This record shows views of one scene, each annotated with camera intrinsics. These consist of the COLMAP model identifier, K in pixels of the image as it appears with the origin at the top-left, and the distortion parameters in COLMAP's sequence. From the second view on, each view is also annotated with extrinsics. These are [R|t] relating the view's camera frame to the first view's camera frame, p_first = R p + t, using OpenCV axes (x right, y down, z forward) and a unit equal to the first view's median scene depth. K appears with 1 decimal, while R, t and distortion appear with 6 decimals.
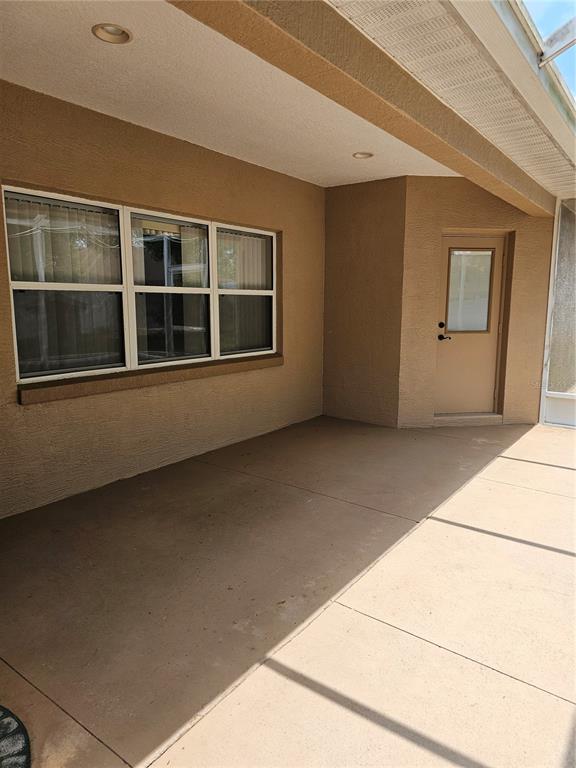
lens RADIAL K [[522.1, 0, 291.8], [0, 522.1, 380.5], [0, 0, 1]] dist [0.095592, -0.110648]
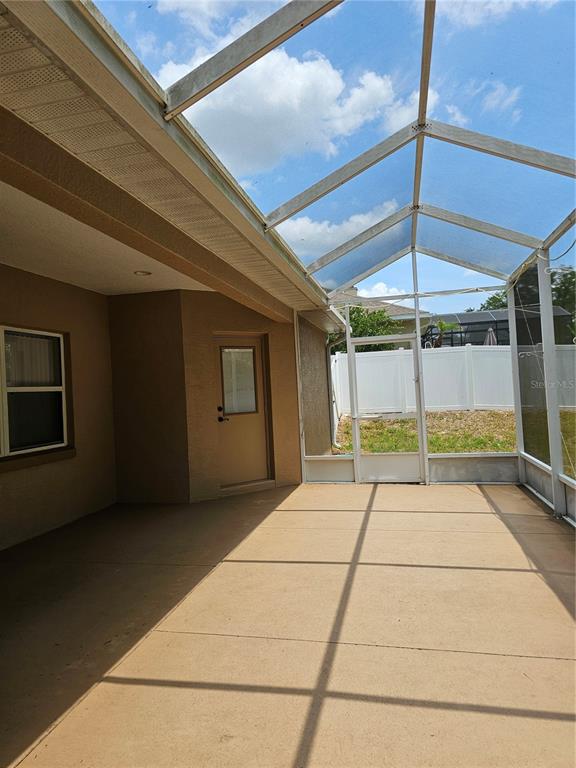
lens RADIAL K [[522.1, 0, 291.8], [0, 522.1, 380.5], [0, 0, 1]] dist [0.095592, -0.110648]
pose [[0.913869, -0.041710, 0.403861, -0.043915], [0.113451, 0.981320, -0.155372, 0.035083], [-0.389836, 0.187808, 0.901530, -0.148299]]
